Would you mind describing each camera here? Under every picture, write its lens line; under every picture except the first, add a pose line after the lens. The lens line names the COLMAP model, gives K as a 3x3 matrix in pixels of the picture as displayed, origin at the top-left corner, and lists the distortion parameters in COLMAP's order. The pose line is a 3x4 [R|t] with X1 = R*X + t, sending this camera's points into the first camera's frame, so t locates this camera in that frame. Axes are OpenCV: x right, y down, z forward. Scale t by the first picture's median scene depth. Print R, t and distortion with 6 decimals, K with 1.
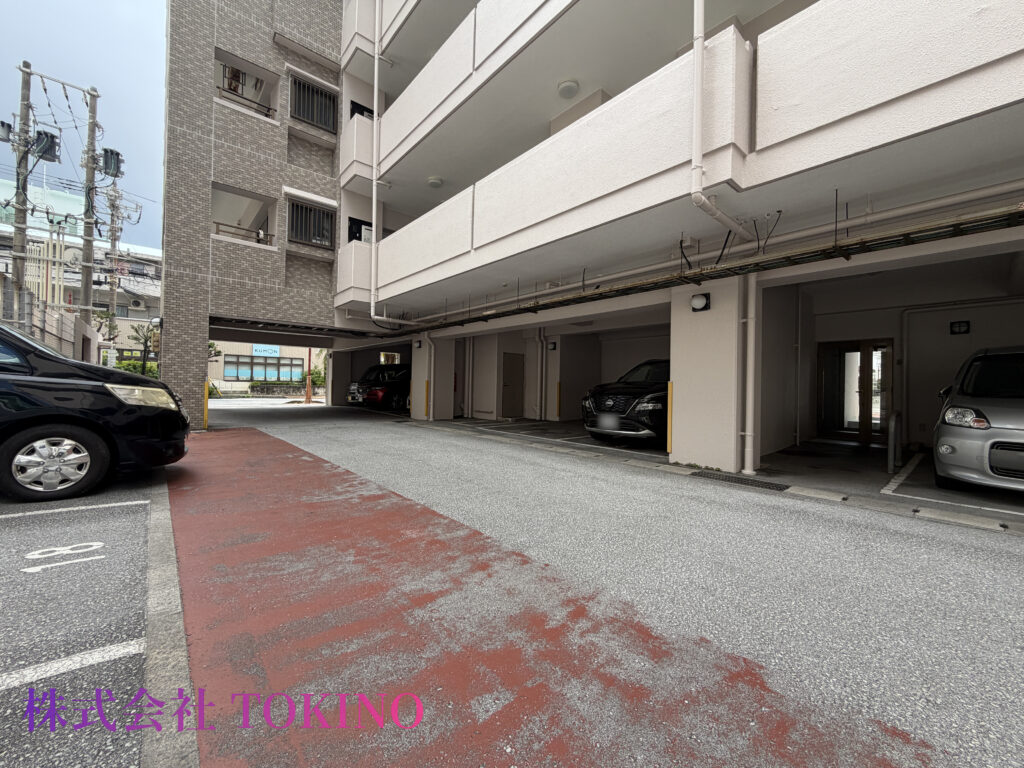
lens RADIAL K [[407.5, 0, 516.4], [0, 407.5, 386.7], [0, 0, 1]] dist [0.000347, -0.000186]
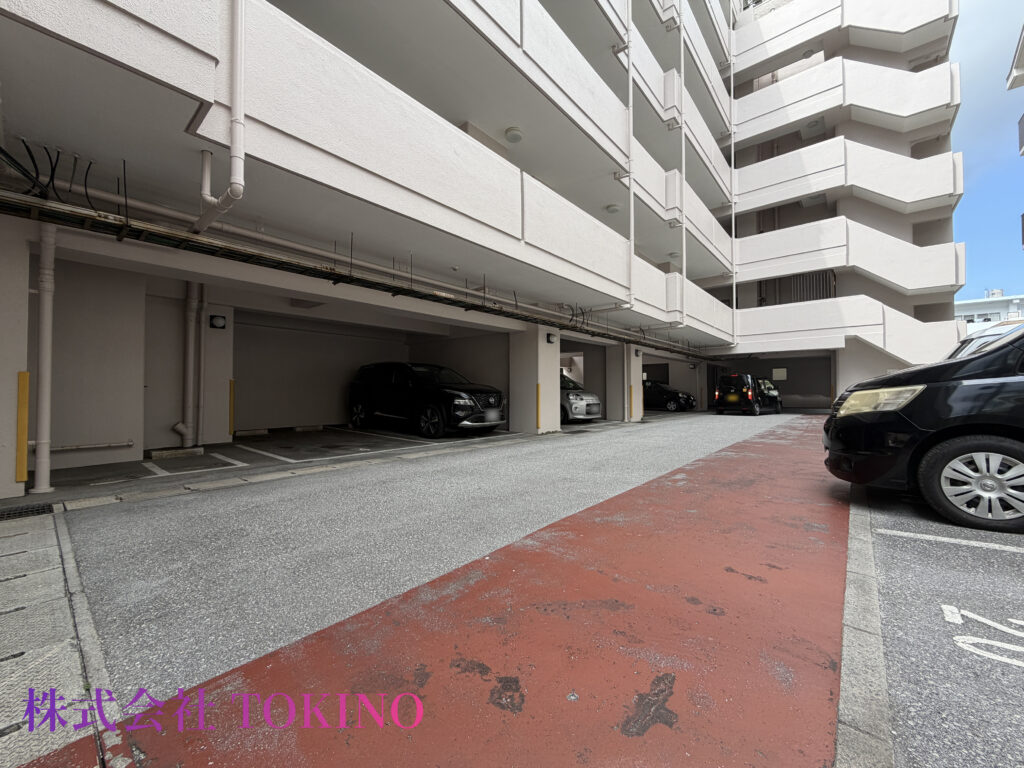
lens RADIAL K [[407.5, 0, 516.0], [0, 407.5, 380.1], [0, 0, 1]] dist [0.000347, -0.000186]
pose [[-0.148359, 0.003405, 0.988928, -1.005292], [-0.003807, 0.999985, -0.004014, -0.015303], [-0.988926, -0.004361, -0.148344, 1.133084]]
